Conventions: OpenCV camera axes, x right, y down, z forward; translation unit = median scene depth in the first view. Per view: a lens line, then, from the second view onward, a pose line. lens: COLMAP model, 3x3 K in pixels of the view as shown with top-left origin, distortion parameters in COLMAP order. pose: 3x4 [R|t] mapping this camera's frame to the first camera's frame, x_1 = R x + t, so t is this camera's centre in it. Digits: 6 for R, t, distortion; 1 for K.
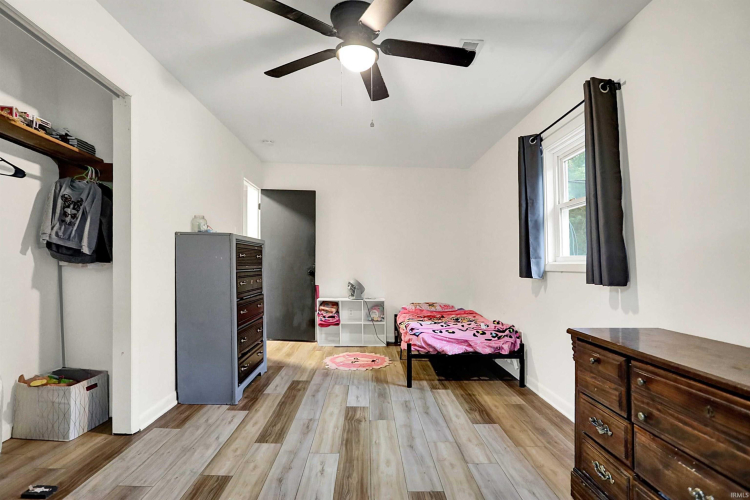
lens RADIAL K [[374.8, 0, 375.0], [0, 374.8, 250.0], [0, 0, 1]] dist [0.000001, -0.000010]
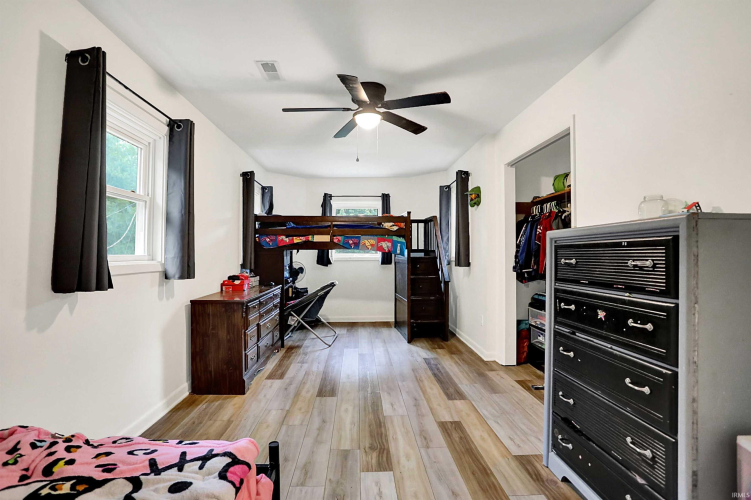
lens RADIAL K [[375.3, 0, 375.5], [0, 375.3, 250.0], [0, 0, 1]] dist [0.000001, -0.000010]
pose [[-0.999636, -0.008892, -0.025476, -0.026723], [-0.007786, 0.999038, -0.043163, 0.040283], [0.025836, -0.042949, -0.998743, 2.039238]]
